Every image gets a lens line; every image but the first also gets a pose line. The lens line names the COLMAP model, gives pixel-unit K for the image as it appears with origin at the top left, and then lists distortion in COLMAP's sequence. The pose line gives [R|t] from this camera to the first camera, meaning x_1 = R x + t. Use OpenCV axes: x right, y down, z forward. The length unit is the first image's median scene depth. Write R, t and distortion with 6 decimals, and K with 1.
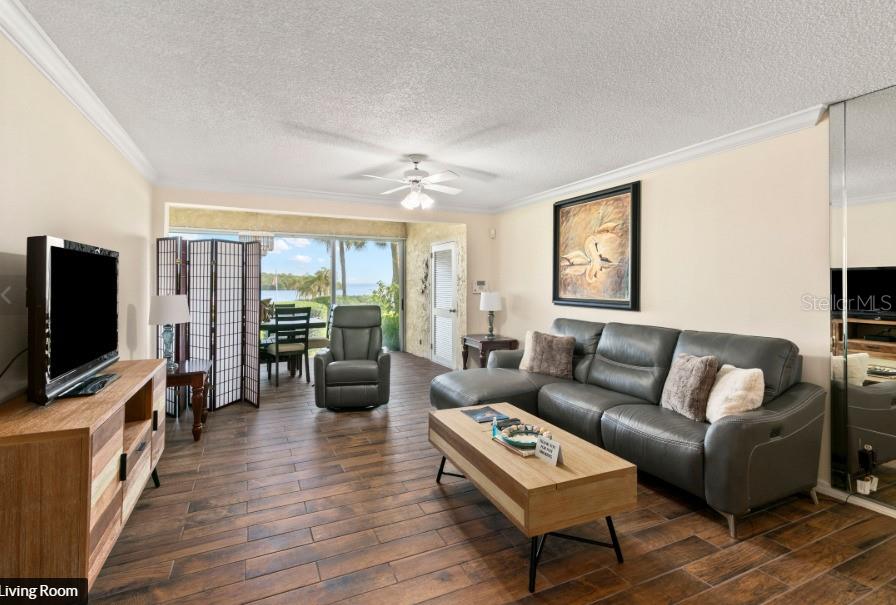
lens RADIAL K [[445.6, 0, 462.0], [0, 445.6, 280.4], [0, 0, 1]] dist [0.001117, -0.000053]
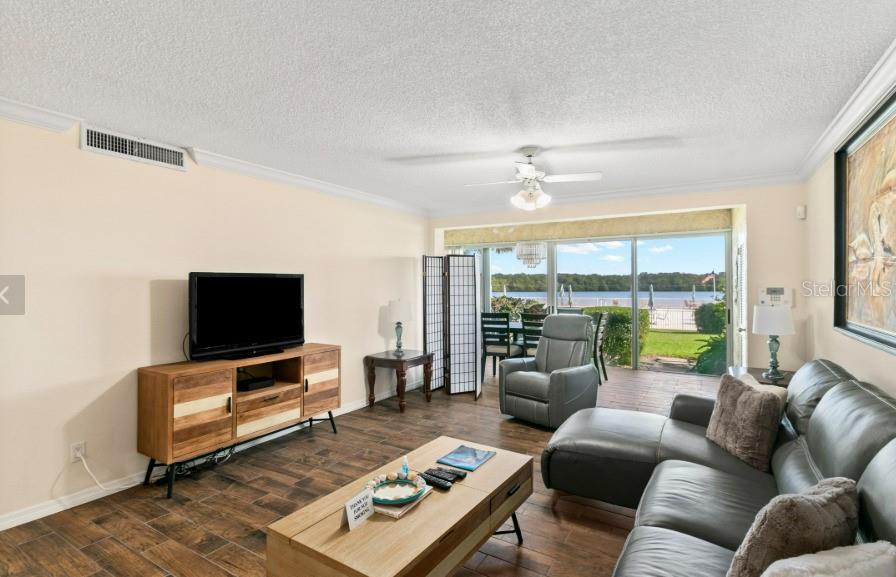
lens RADIAL K [[443.7, 0, 444.9], [0, 443.7, 275.2], [0, 0, 1]] dist [-0.000939, -0.000185]
pose [[0.520880, -0.019583, -0.853405, 0.490223], [0.008481, 0.999806, -0.017765, -0.014238], [0.853588, 0.002016, 0.520945, 0.360806]]
